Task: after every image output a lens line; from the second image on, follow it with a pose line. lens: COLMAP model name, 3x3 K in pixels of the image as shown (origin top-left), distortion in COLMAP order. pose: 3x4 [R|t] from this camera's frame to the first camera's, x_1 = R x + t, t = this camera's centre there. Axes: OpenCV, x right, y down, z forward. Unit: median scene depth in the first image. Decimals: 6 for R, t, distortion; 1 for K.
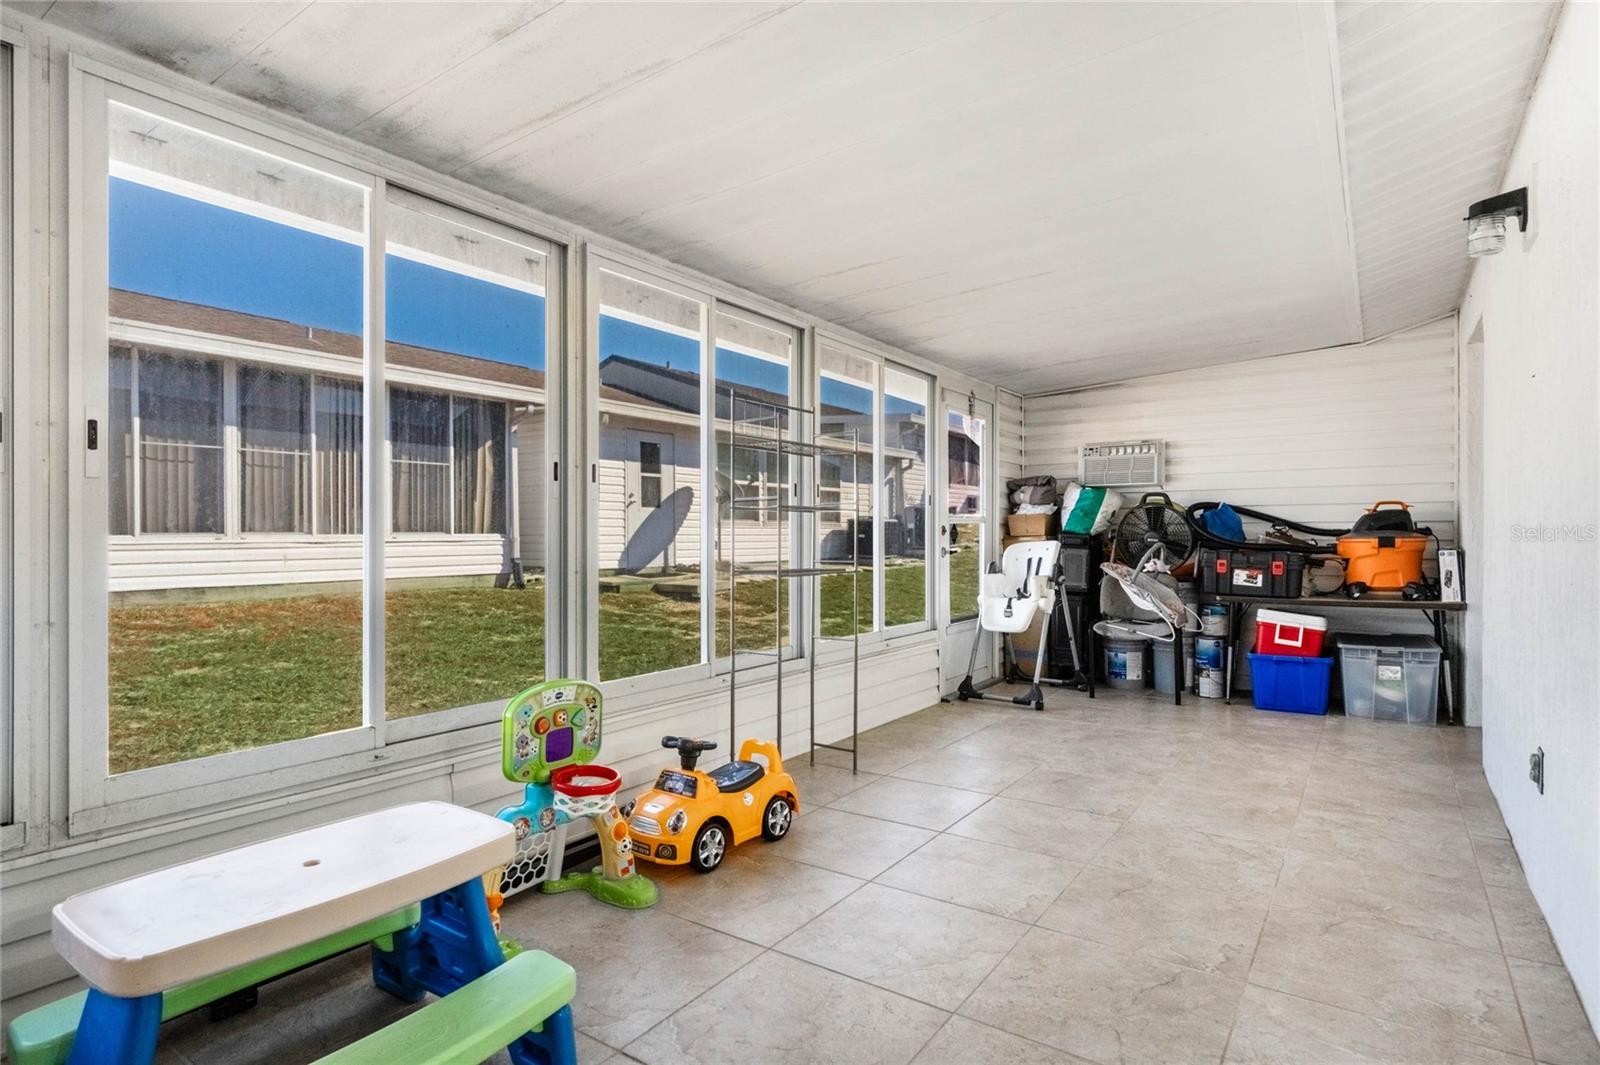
lens RADIAL K [[850.2, 0, 791.5], [0, 850.2, 534.0], [0, 0, 1]] dist [0.004114, 0.000352]
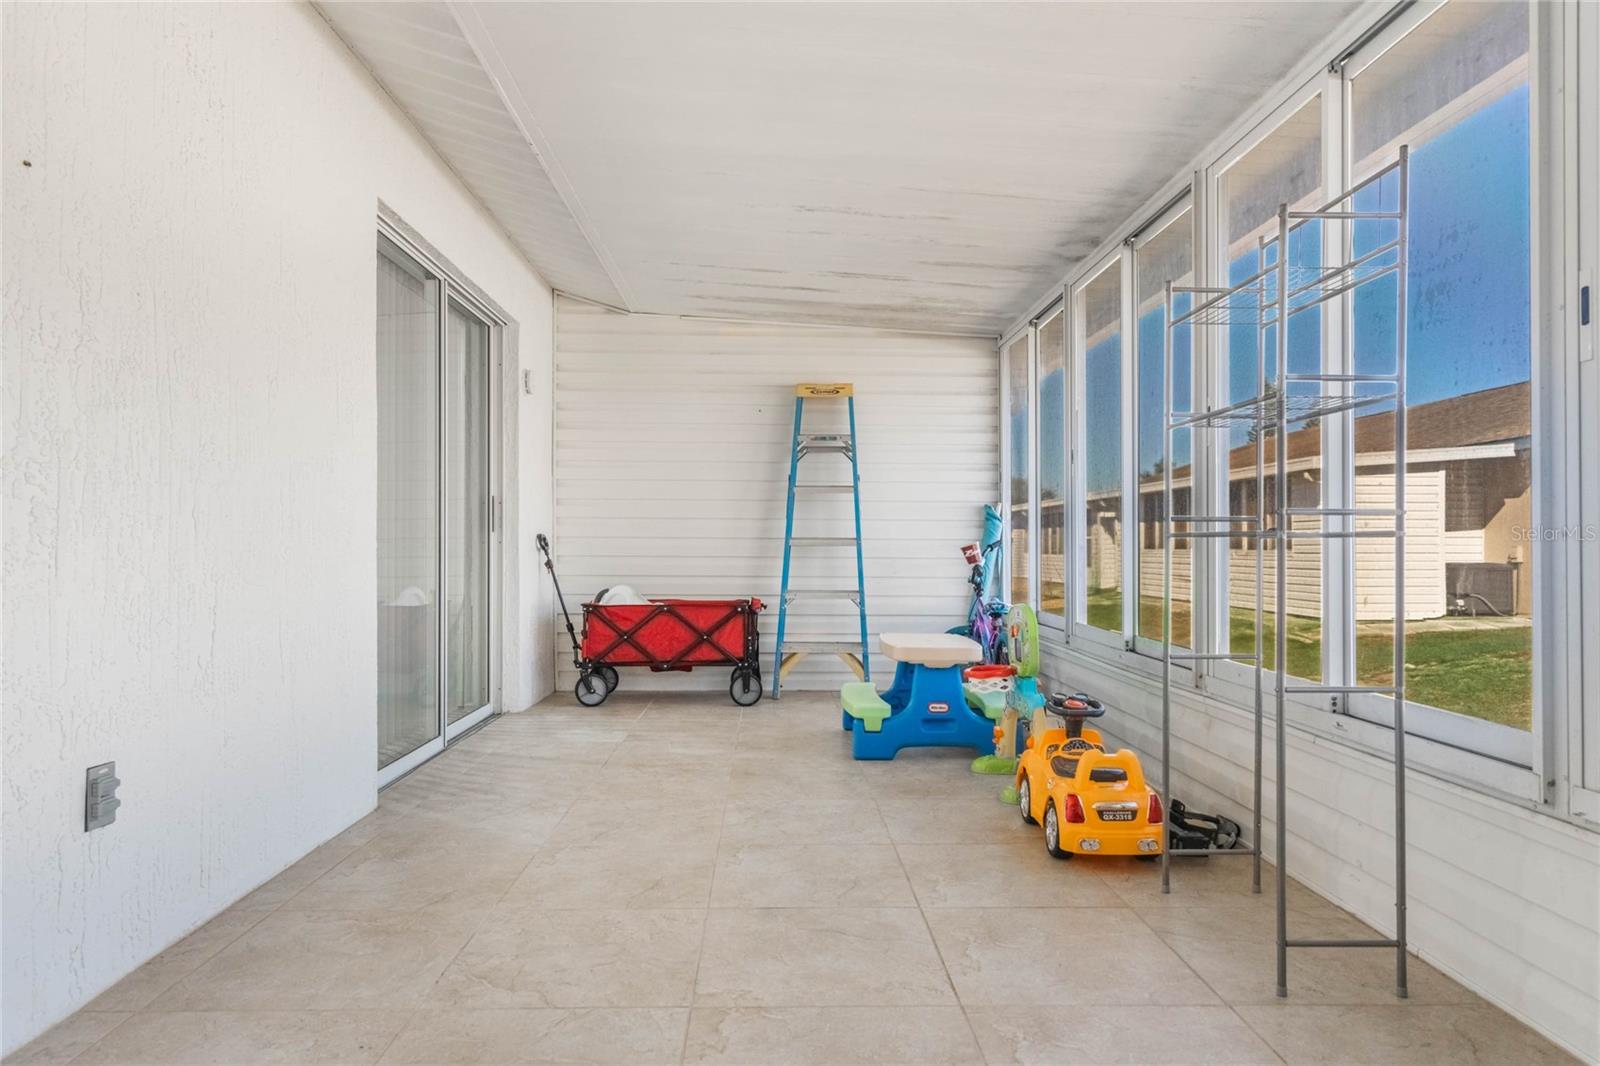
lens RADIAL K [[1029.6, 0, 800.0], [0, 1029.6, 533.0], [0, 0, 1]] dist [0.003735, 0.000702]
pose [[-0.806095, -0.006937, -0.591746, 0.872674], [0.000185, 0.999928, -0.011975, 0.073723], [0.591786, -0.009763, -0.806036, 1.894917]]
